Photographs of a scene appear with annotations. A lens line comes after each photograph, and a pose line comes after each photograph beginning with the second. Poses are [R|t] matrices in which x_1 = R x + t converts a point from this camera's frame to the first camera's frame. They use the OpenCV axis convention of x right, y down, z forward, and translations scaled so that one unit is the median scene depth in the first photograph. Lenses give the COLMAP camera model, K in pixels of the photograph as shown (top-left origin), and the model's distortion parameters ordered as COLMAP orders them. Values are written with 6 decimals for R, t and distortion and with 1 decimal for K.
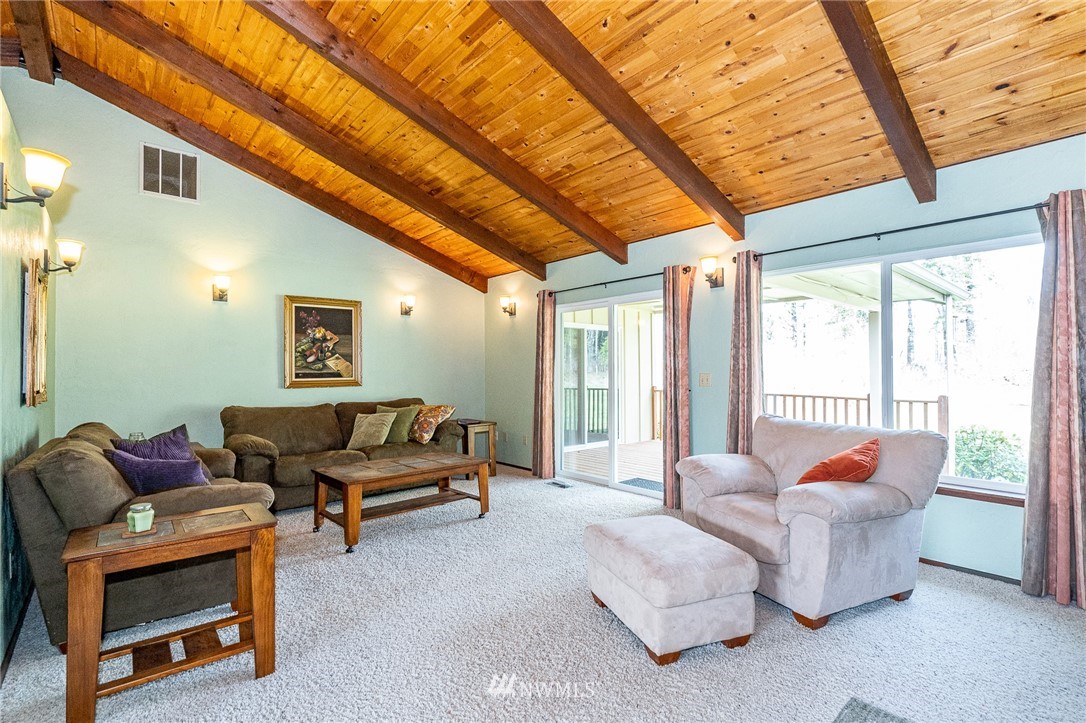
lens RADIAL K [[499.9, 0, 545.1], [0, 499.9, 362.6], [0, 0, 1]] dist [-0.005300, 0.001602]
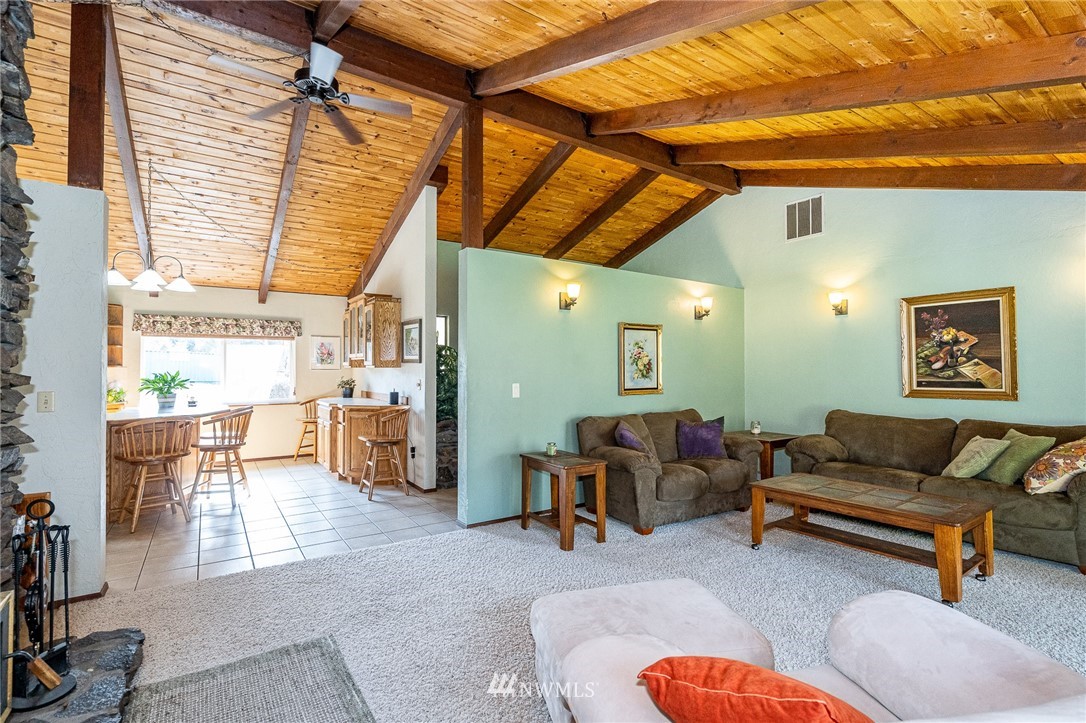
lens RADIAL K [[499.9, 0, 550.6], [0, 499.9, 362.1], [0, 0, 1]] dist [-0.005300, 0.001602]
pose [[-0.120007, -0.008152, -0.992740, 0.476418], [0.015516, 0.999829, -0.010086, -0.014787], [0.992652, -0.016613, -0.119860, 0.436669]]
